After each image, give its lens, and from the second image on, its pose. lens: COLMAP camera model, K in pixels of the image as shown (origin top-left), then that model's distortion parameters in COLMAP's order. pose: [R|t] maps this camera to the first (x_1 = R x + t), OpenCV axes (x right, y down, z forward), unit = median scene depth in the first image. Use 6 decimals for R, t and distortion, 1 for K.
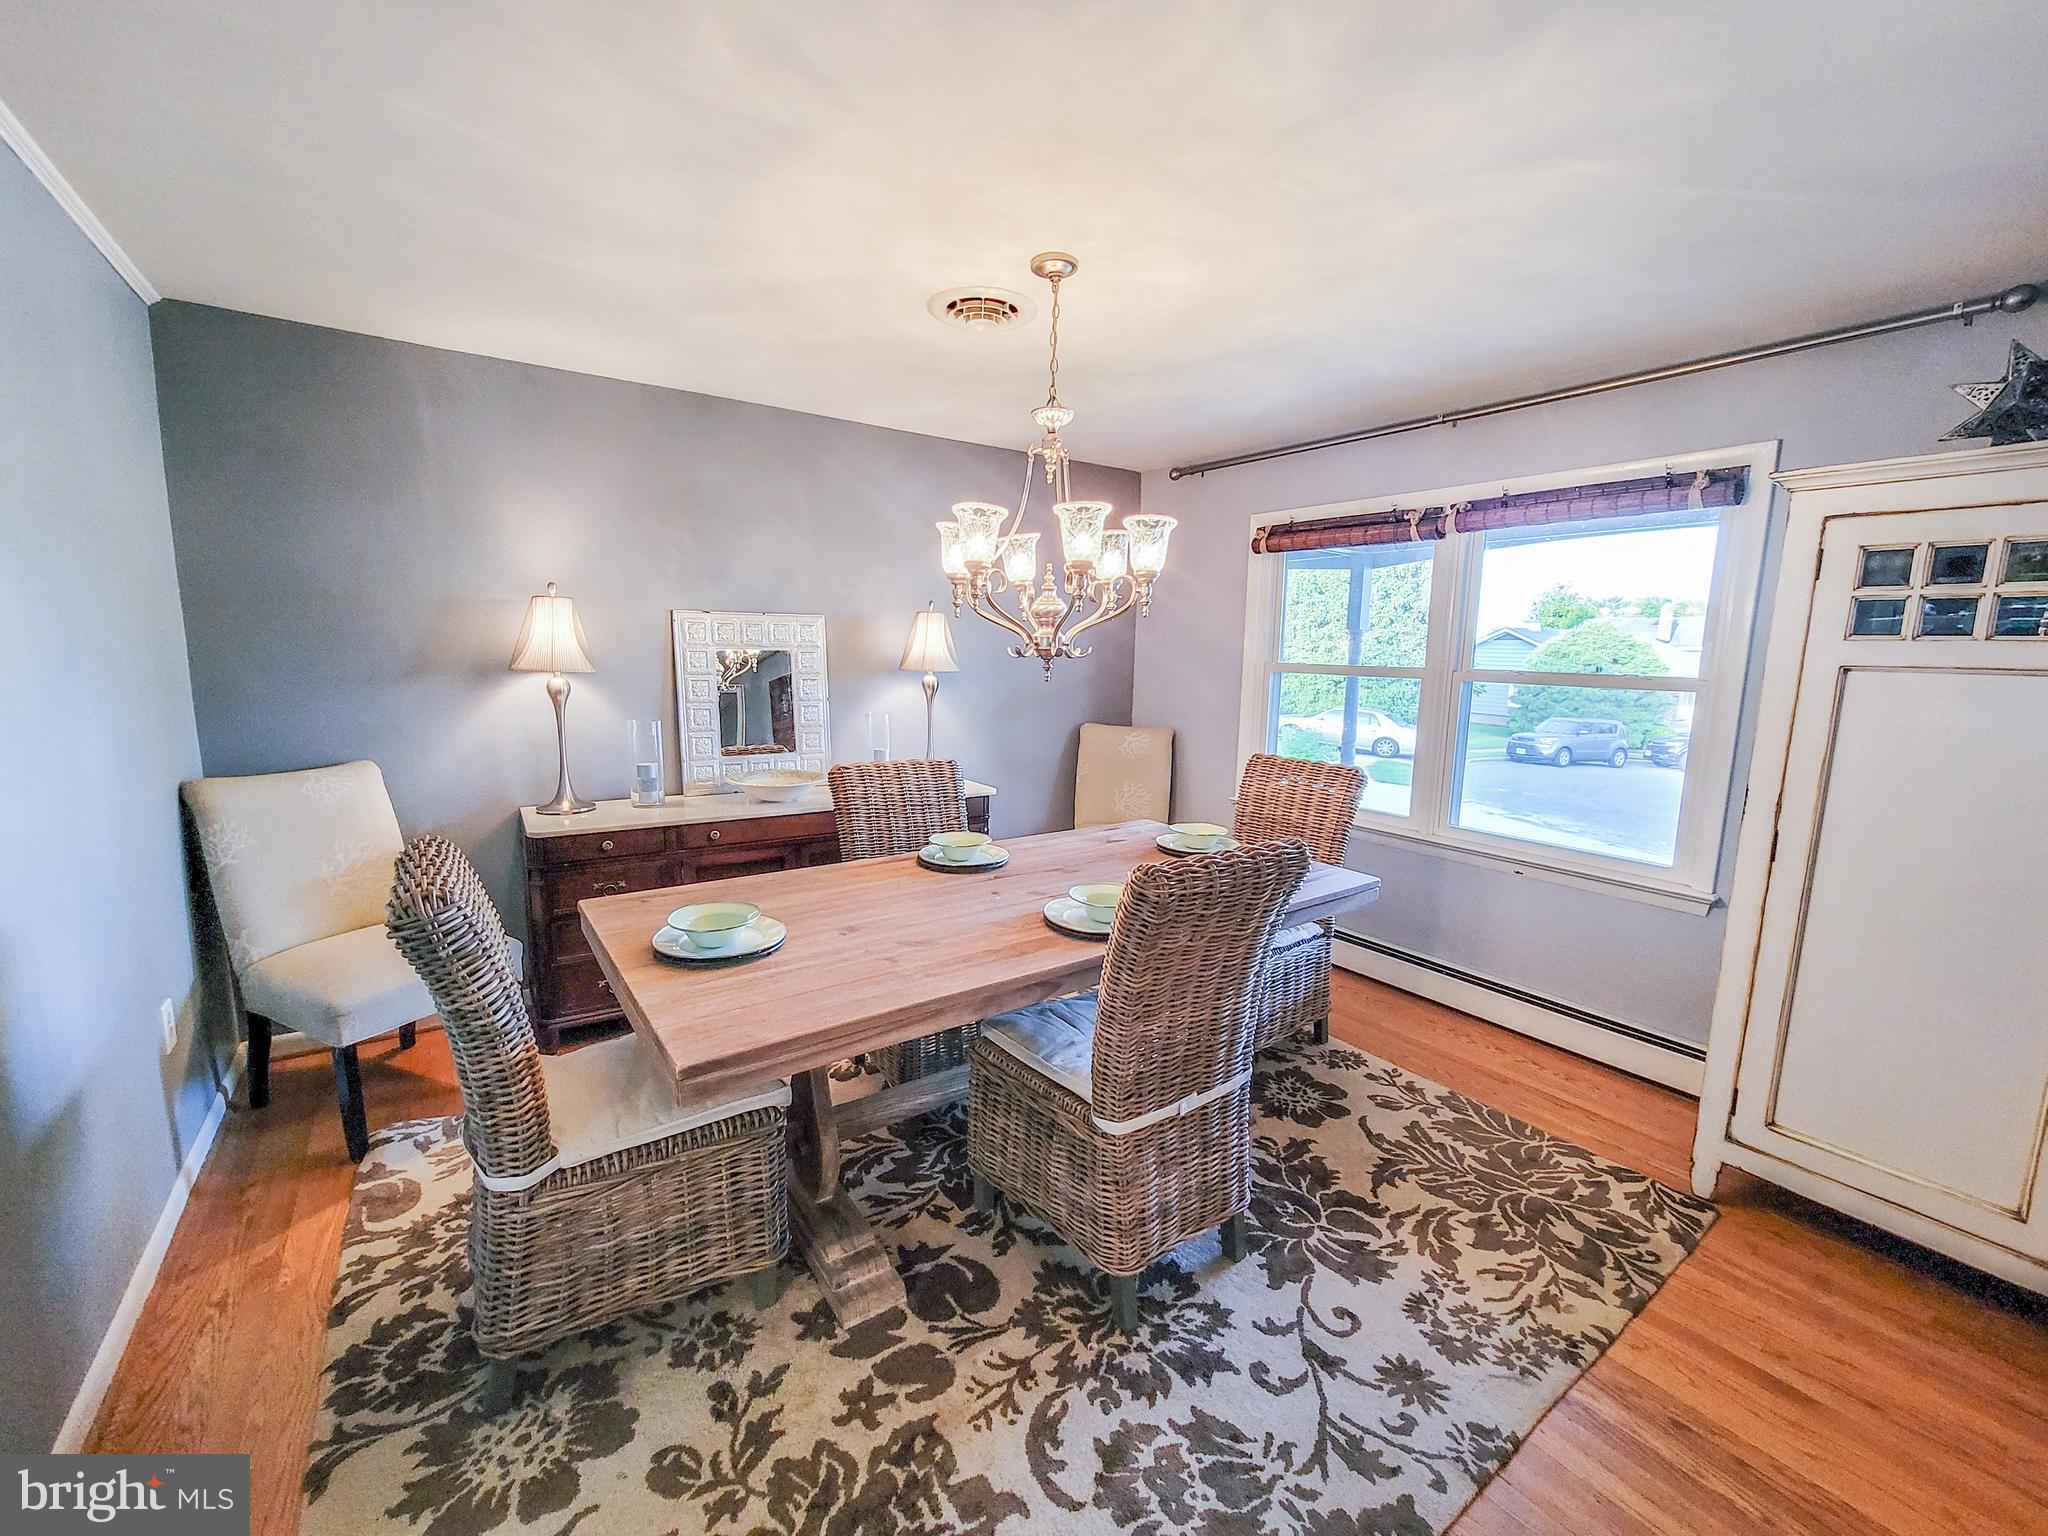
lens RADIAL K [[835.8, 0, 1027.9], [0, 835.8, 773.3], [0, 0, 1]] dist [-0.009318, 0.008770]
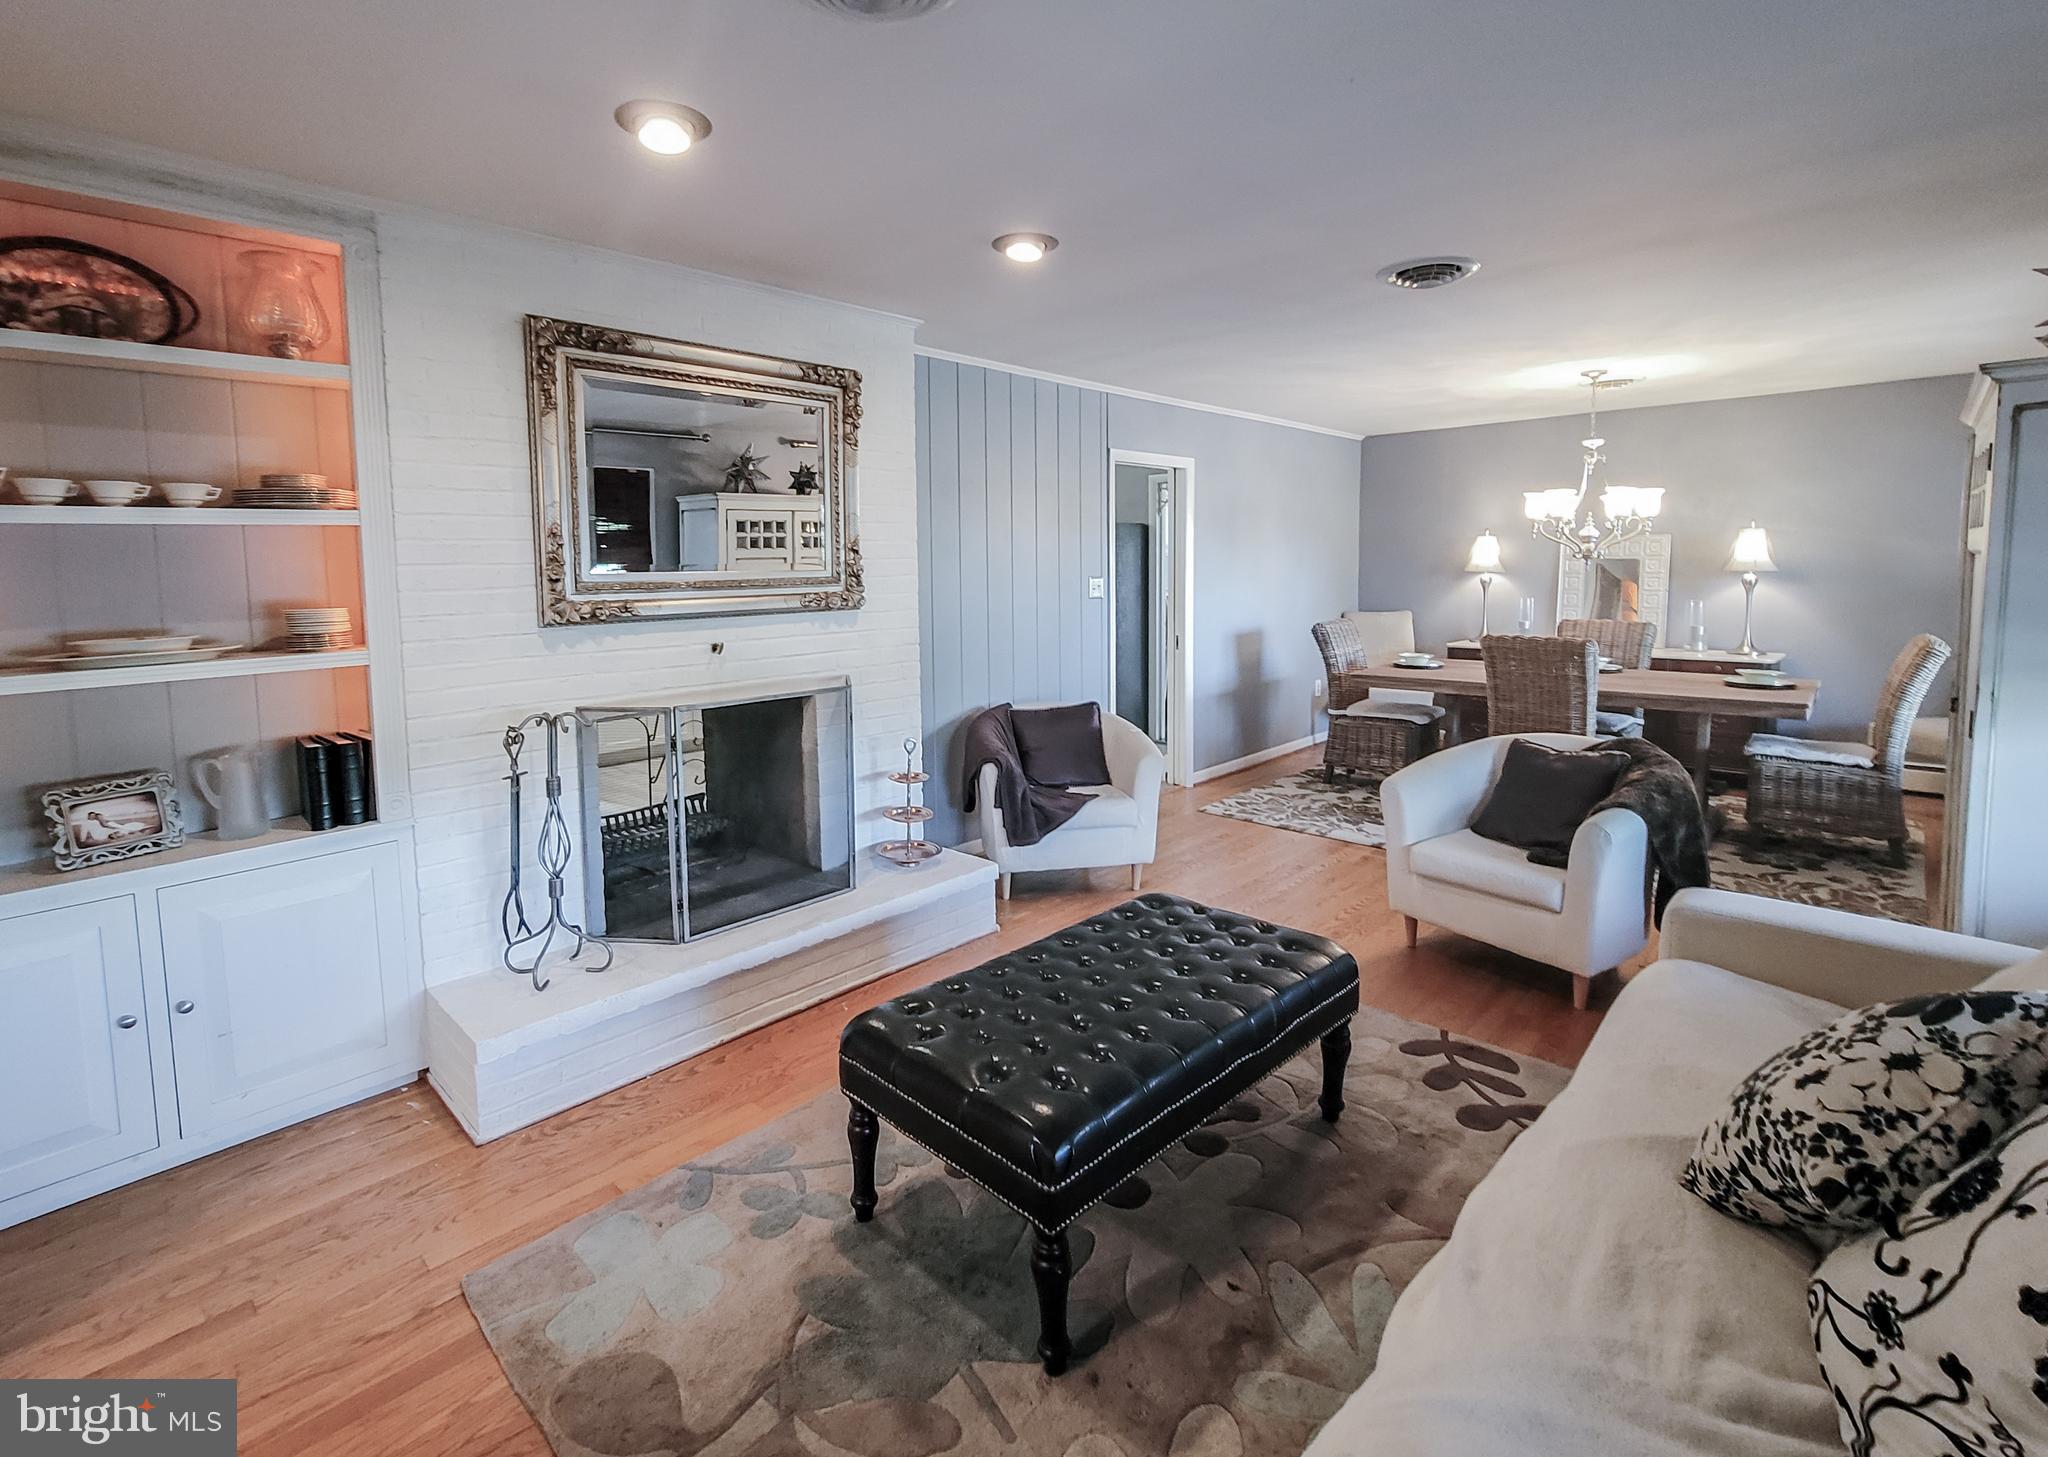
lens RADIAL K [[898.0, 0, 1012.7], [0, 898.0, 640.9], [0, 0, 1]] dist [0.002970, 0.000693]
pose [[0.184763, 0.062506, -0.980793, 2.497954], [-0.128932, 0.990892, 0.038862, 0.194630], [0.974289, 0.119275, 0.191139, -0.945433]]
